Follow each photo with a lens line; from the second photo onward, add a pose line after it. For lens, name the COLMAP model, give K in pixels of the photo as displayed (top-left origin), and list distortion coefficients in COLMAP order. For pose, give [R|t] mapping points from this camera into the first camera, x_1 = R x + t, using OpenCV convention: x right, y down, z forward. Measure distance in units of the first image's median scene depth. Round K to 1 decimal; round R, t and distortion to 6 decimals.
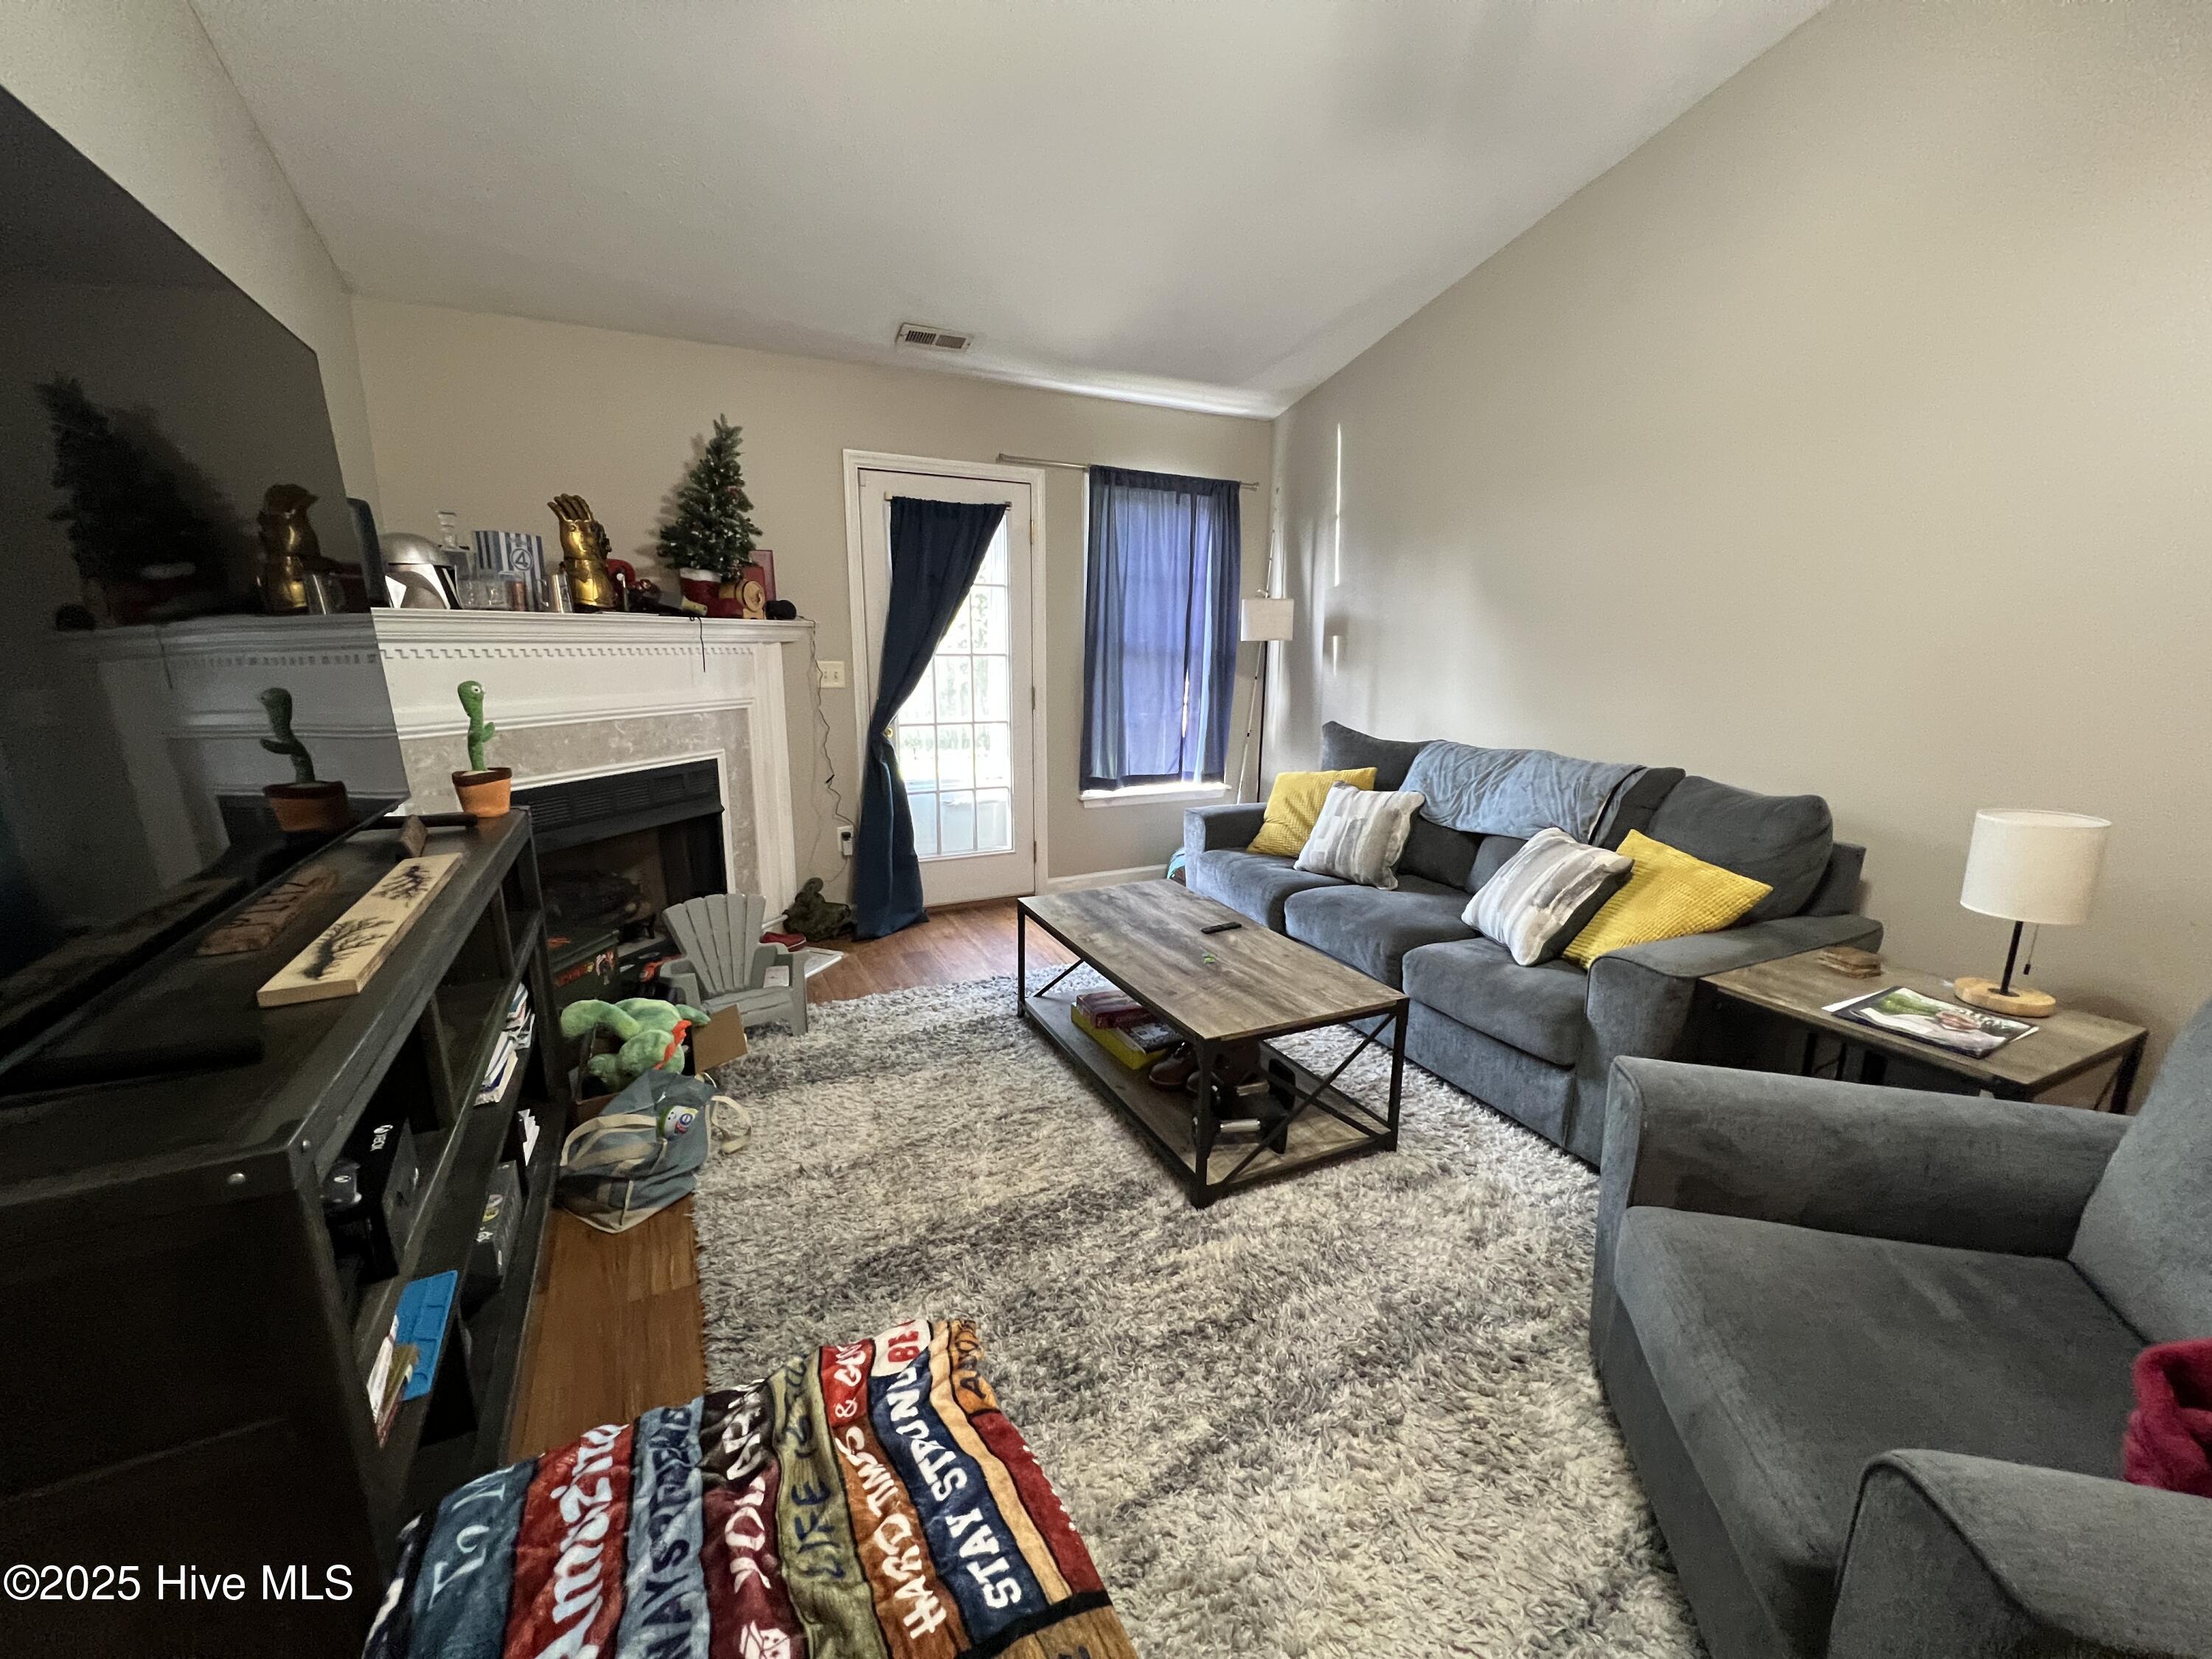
lens RADIAL K [[885.0, 0, 1103.2], [0, 885.0, 832.6], [0, 0, 1]] dist [-0.009657, 0.001090]
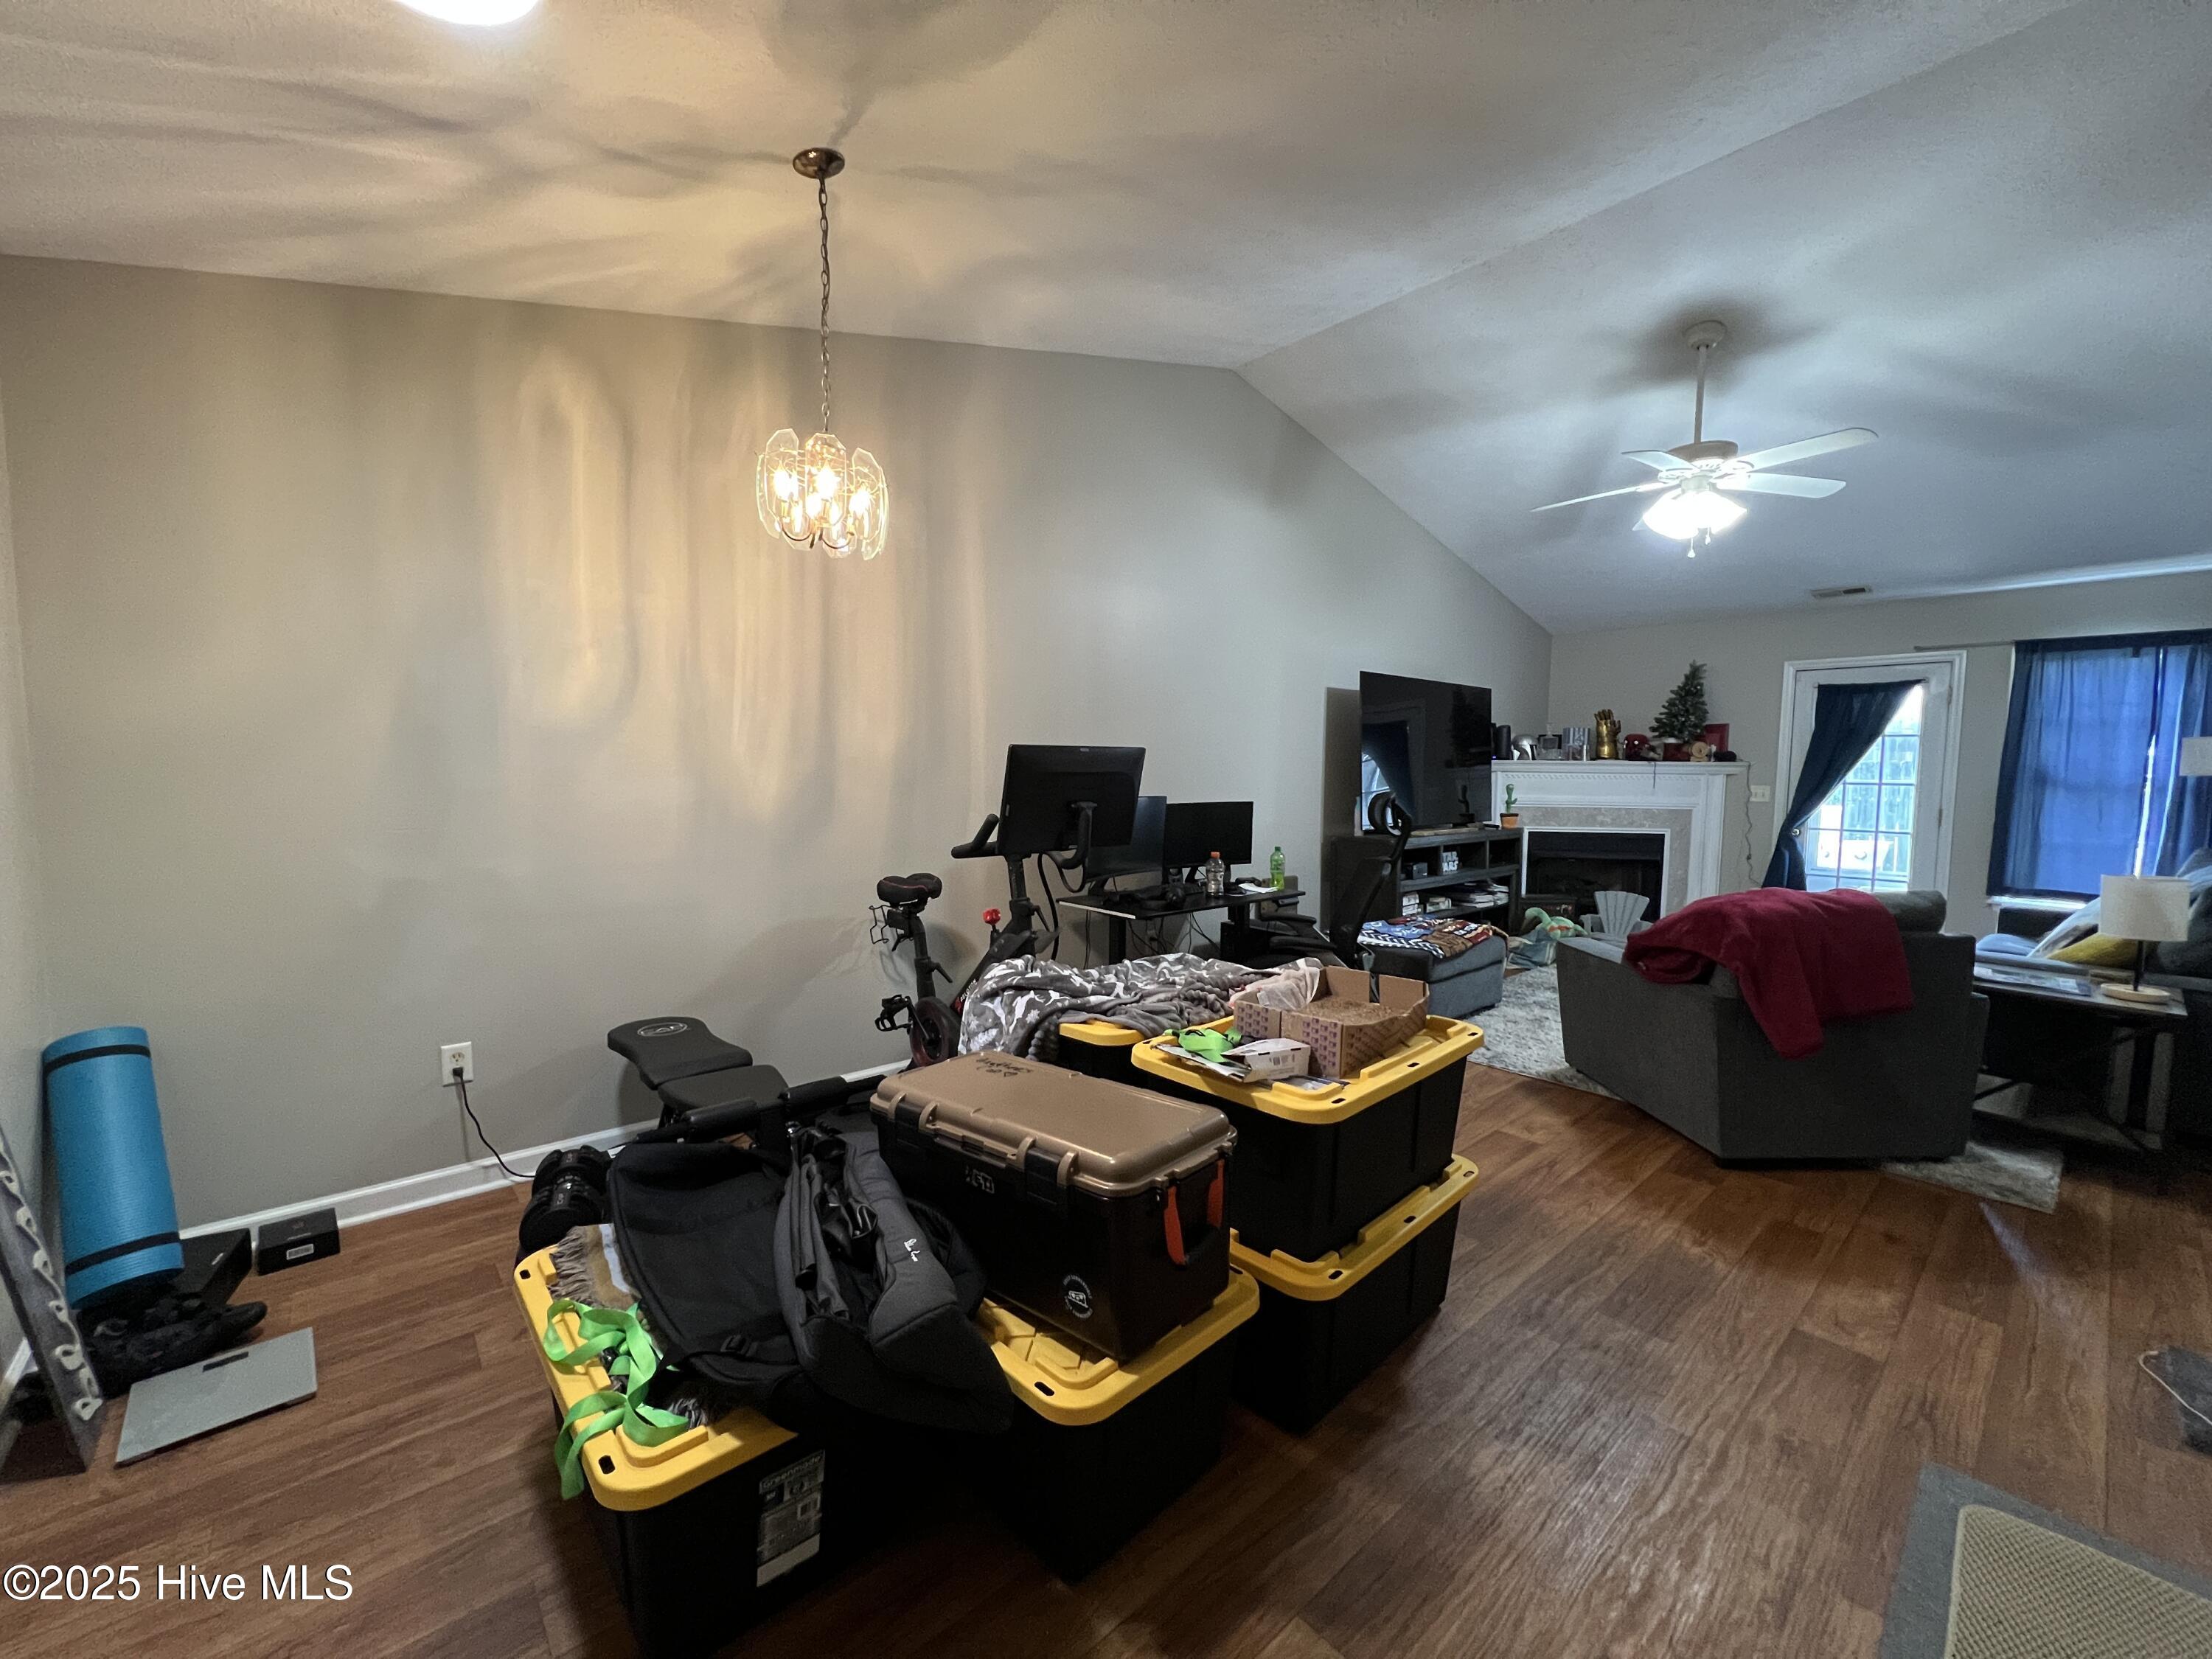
lens RADIAL K [[885.0, 0, 1114.7], [0, 885.0, 826.3], [0, 0, 1]] dist [-0.009657, 0.001090]
pose [[0.253241, 0.061500, -0.965446, 1.116993], [-0.213113, 0.977007, 0.006336, 0.143856], [0.943638, 0.204144, 0.260525, -0.627988]]
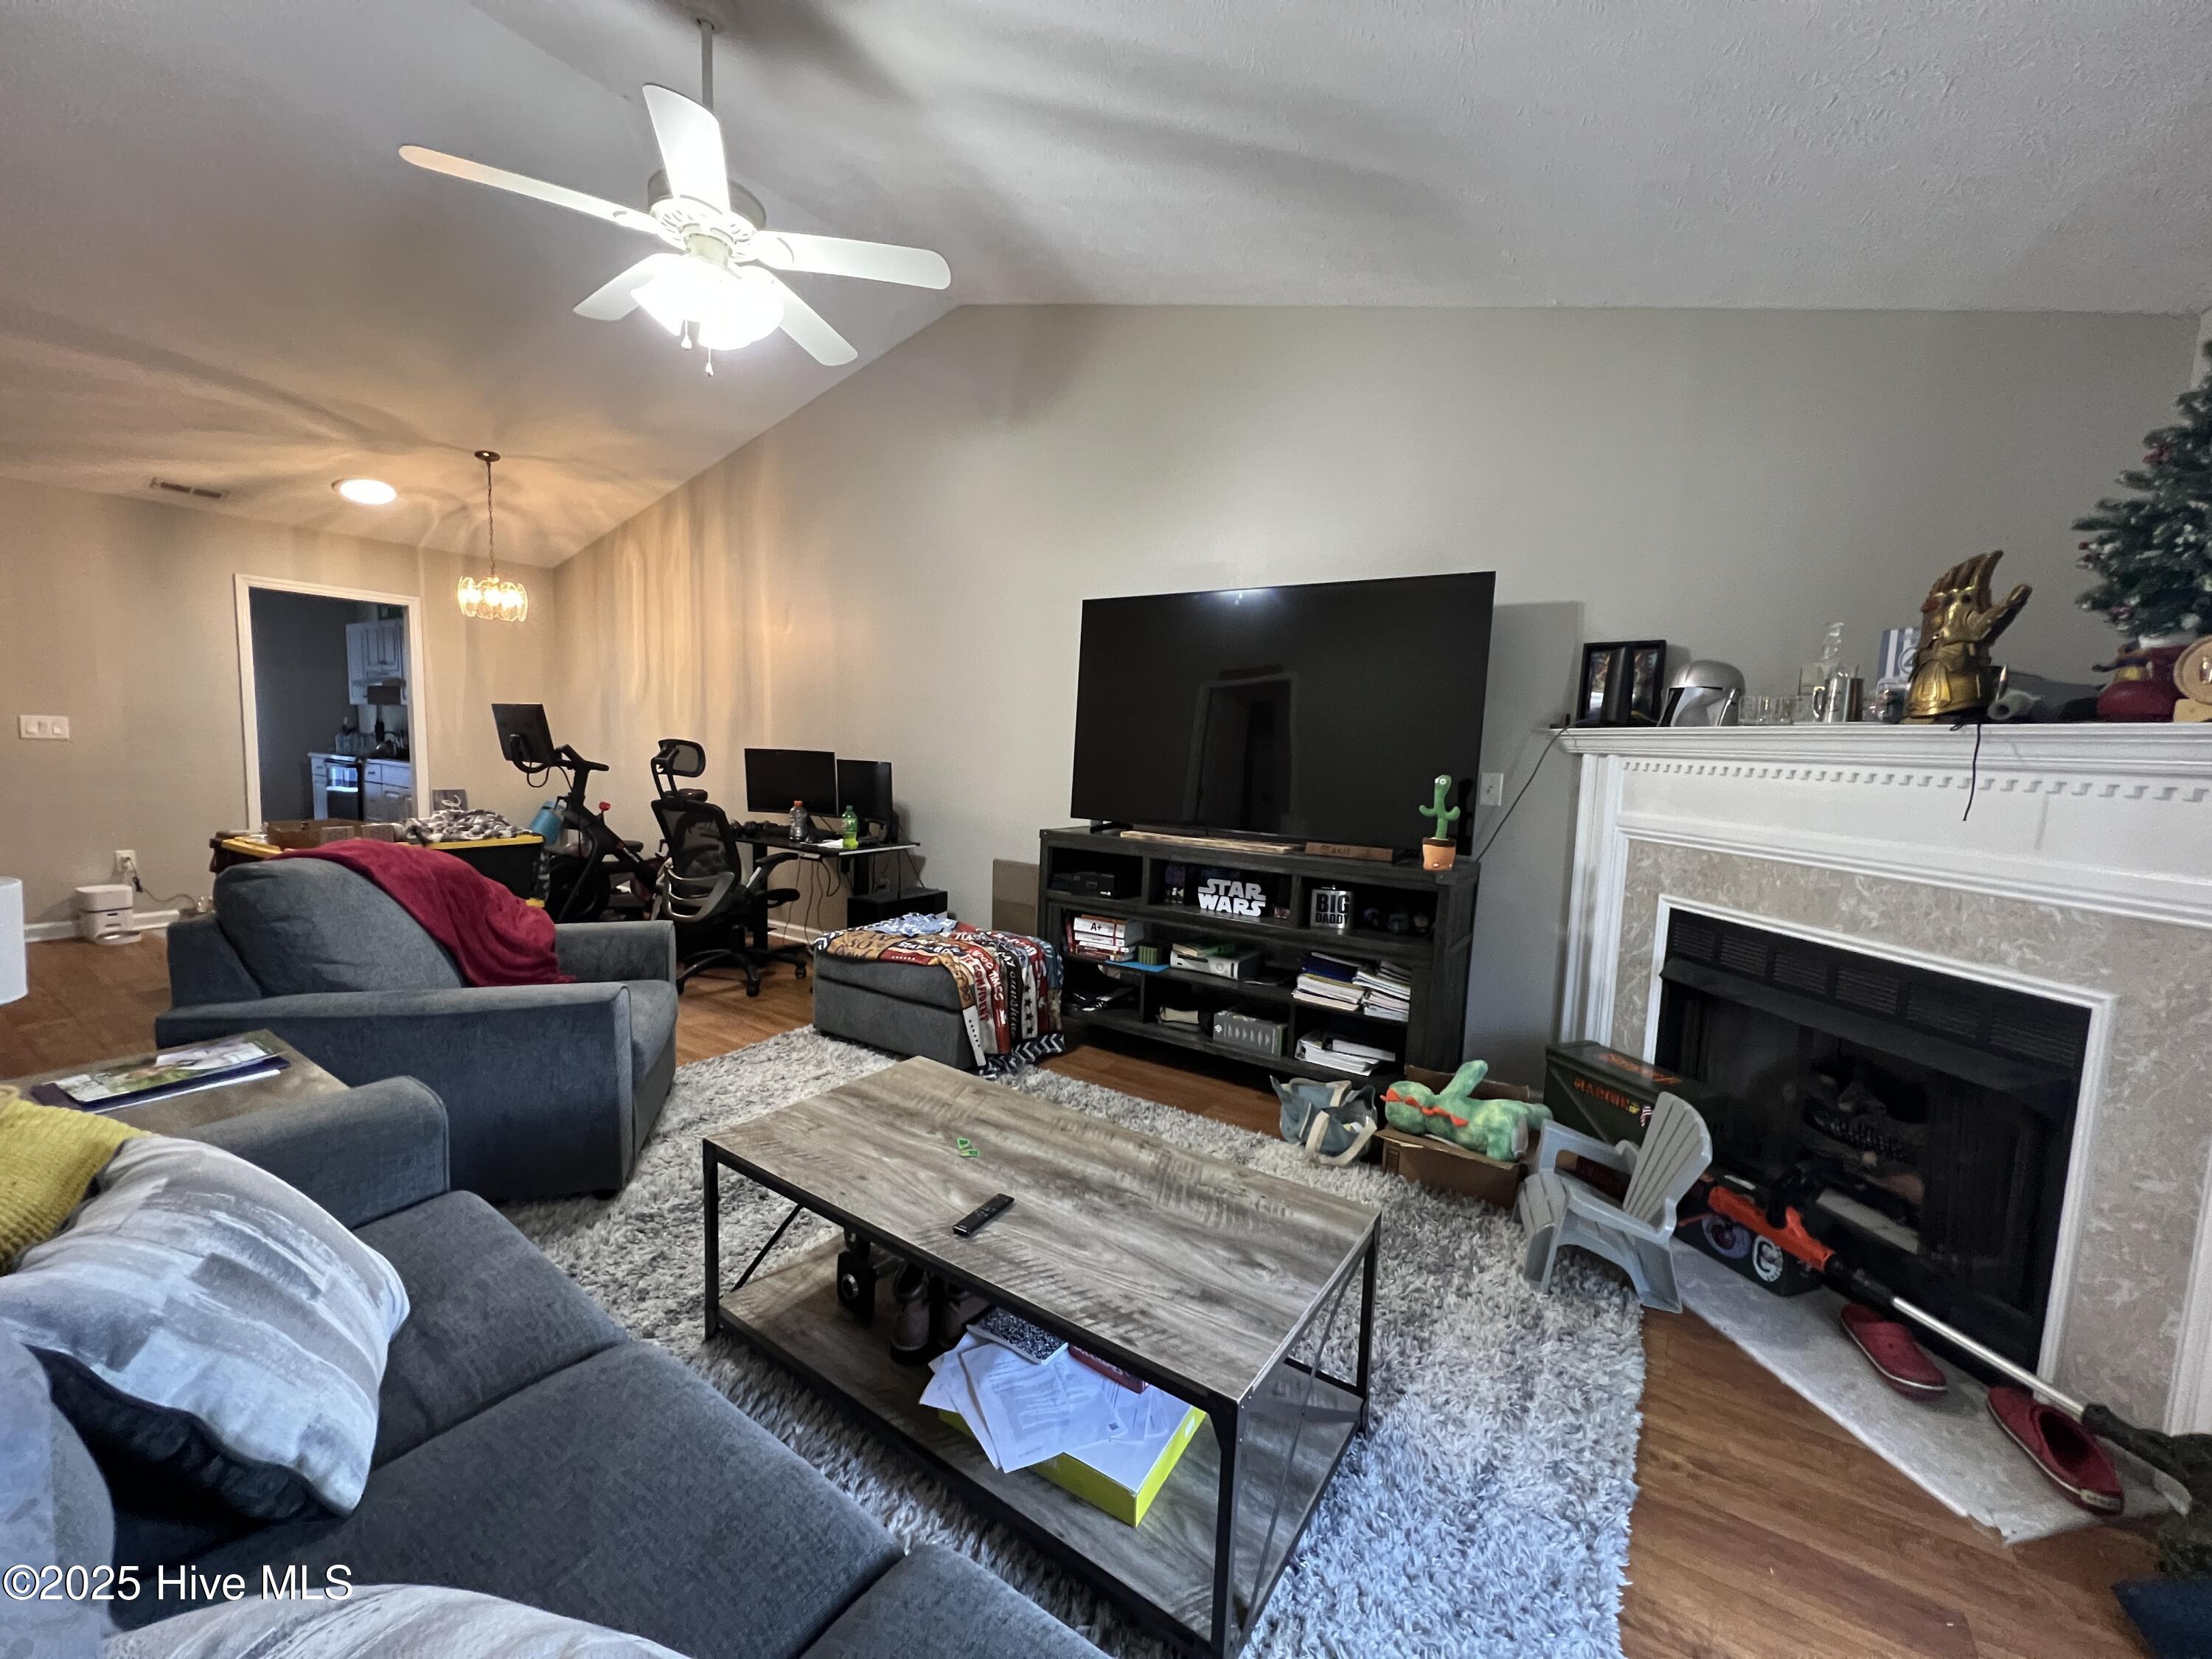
lens RADIAL K [[885.0, 0, 1099.6], [0, 885.0, 833.5], [0, 0, 1]] dist [-0.009657, 0.001090]
pose [[-0.866017, 0.013069, -0.499844, 0.279526], [-0.147065, 0.948784, 0.279607, -0.235549], [0.477898, 0.315654, -0.819741, 1.134370]]
